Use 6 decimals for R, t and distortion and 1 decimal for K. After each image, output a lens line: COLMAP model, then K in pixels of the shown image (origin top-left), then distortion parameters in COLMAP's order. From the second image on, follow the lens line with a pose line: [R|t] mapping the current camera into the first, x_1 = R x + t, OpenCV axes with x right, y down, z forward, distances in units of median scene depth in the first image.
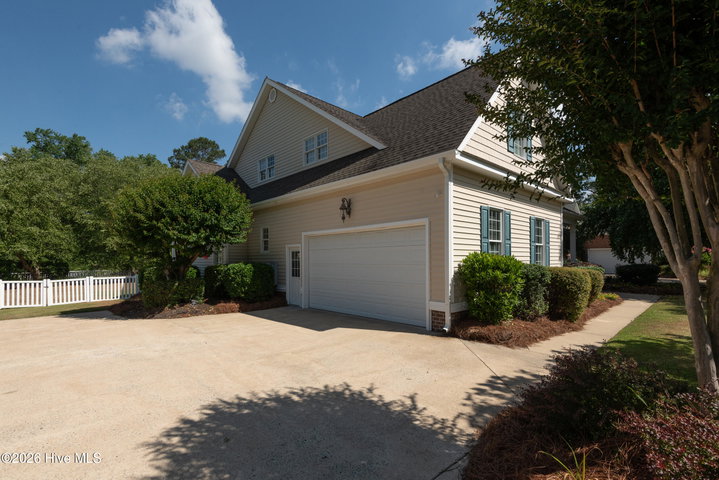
lens RADIAL K [[326.1, 0, 373.4], [0, 326.1, 251.2], [0, 0, 1]] dist [0.006574, -0.006753]
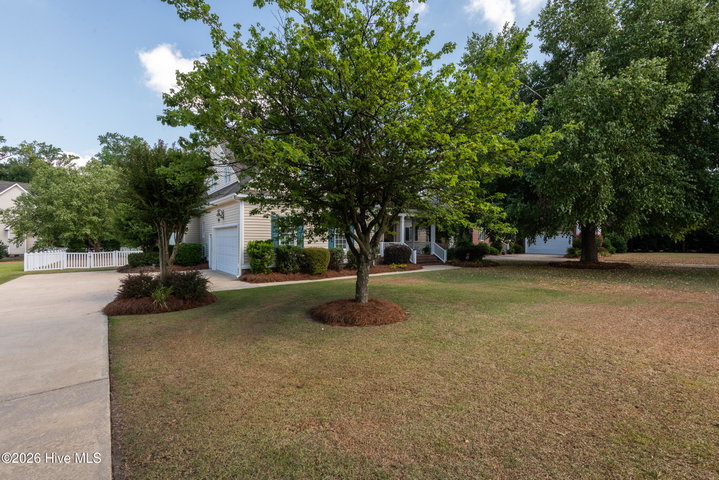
lens RADIAL K [[326.1, 0, 363.3], [0, 326.1, 238.8], [0, 0, 1]] dist [0.006574, -0.006753]
pose [[0.988566, 0.015866, -0.149951, 0.384842], [-0.013741, 0.999790, 0.015193, -0.013641], [0.150161, -0.012959, 0.988577, -0.277358]]
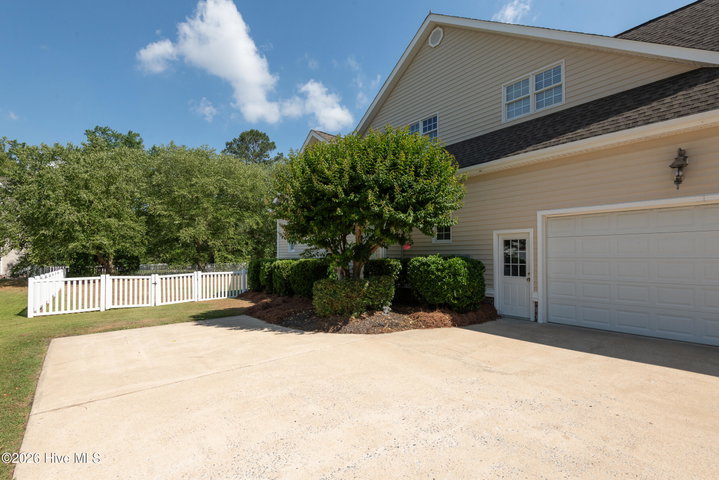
lens RADIAL K [[326.1, 0, 357.3], [0, 326.1, 246.3], [0, 0, 1]] dist [0.006574, -0.006753]
pose [[0.994621, 0.003440, -0.103524, -0.232934], [-0.003887, 0.999984, -0.004112, 0.008937], [0.103508, 0.004492, 0.994618, 0.125812]]
